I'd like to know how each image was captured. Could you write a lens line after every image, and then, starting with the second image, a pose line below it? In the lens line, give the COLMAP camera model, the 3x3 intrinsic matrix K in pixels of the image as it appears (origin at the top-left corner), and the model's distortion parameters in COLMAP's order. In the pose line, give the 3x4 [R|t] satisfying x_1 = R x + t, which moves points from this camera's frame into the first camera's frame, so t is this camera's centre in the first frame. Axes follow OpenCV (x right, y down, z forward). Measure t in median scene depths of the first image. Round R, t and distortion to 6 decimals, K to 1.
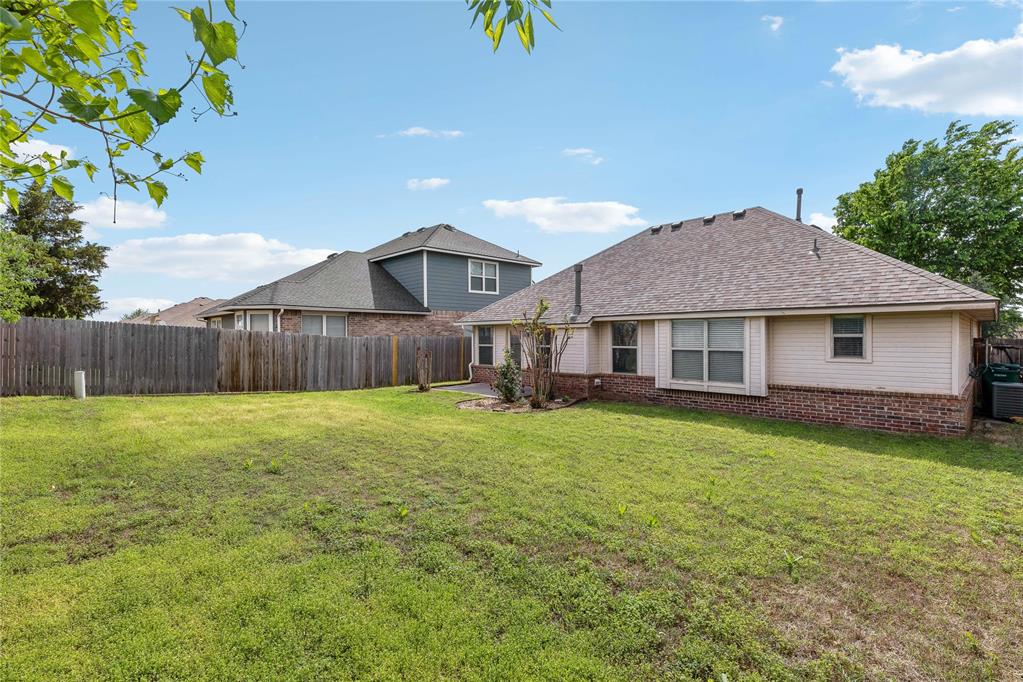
lens RADIAL K [[473.1, 0, 508.2], [0, 473.1, 340.4], [0, 0, 1]] dist [-0.000846, -0.000079]
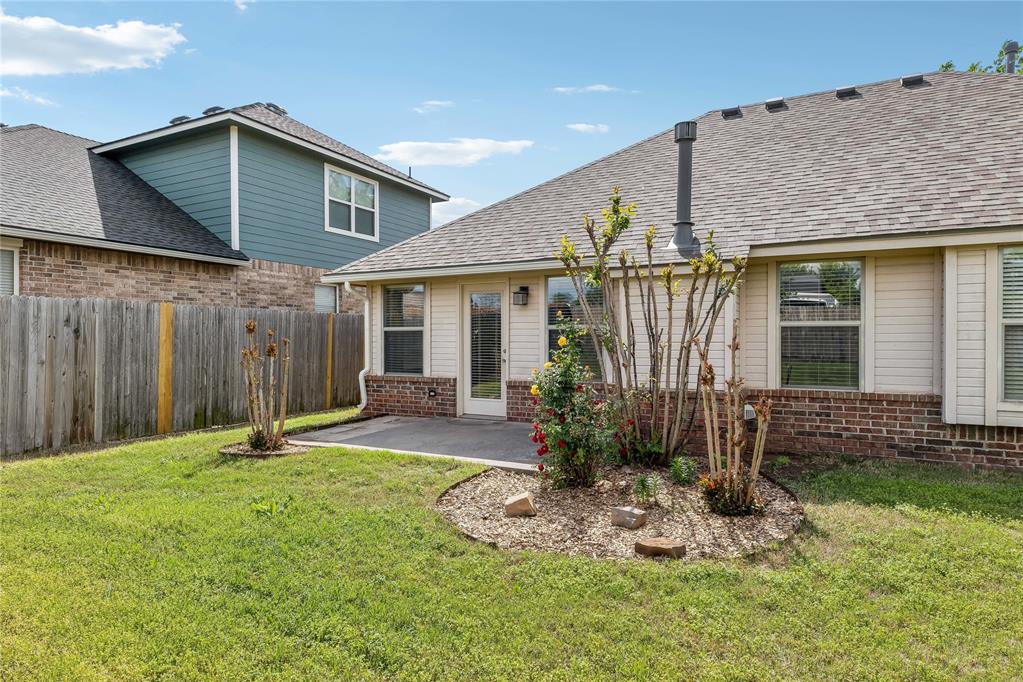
lens RADIAL K [[582.9, 0, 509.0], [0, 582.9, 343.1], [0, 0, 1]] dist [-0.001357, -0.001385]
pose [[0.946521, 0.000824, 0.322641, -0.159225], [-0.000287, 0.999998, -0.001712, 0.030260], [-0.322642, 0.001528, 0.946520, 0.576553]]
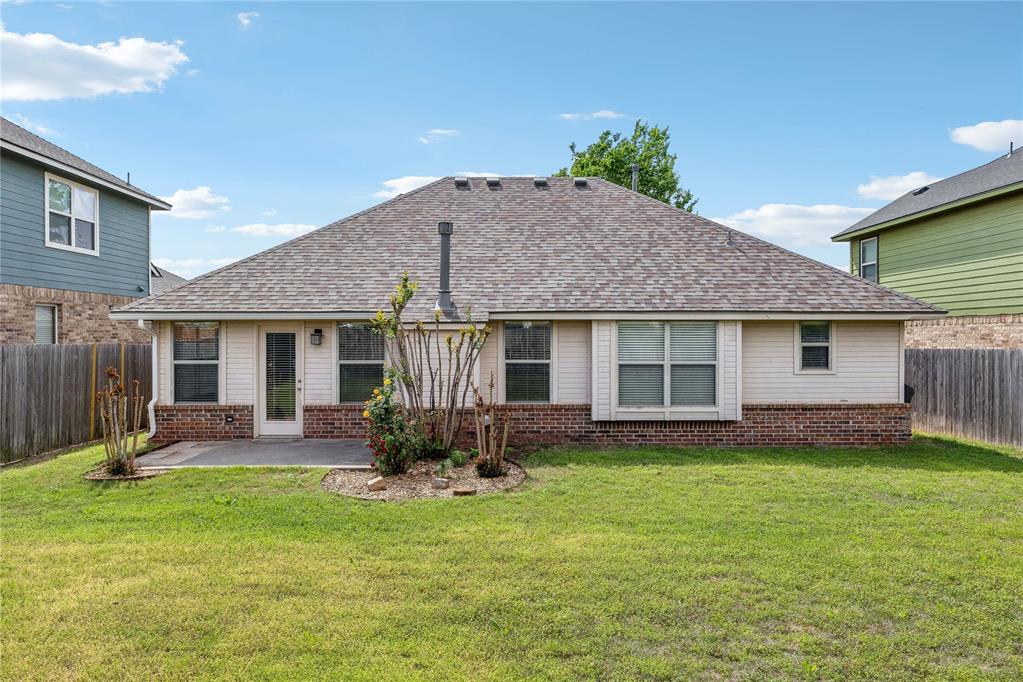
lens RADIAL K [[676.8, 0, 515.1], [0, 676.8, 341.2], [0, 0, 1]] dist [0.002111, -0.002787]
pose [[0.680868, 0.001317, 0.732405, -0.411350], [0.003377, 0.999982, -0.004937, -0.008063], [-0.732398, 0.005835, 0.680852, 0.367144]]
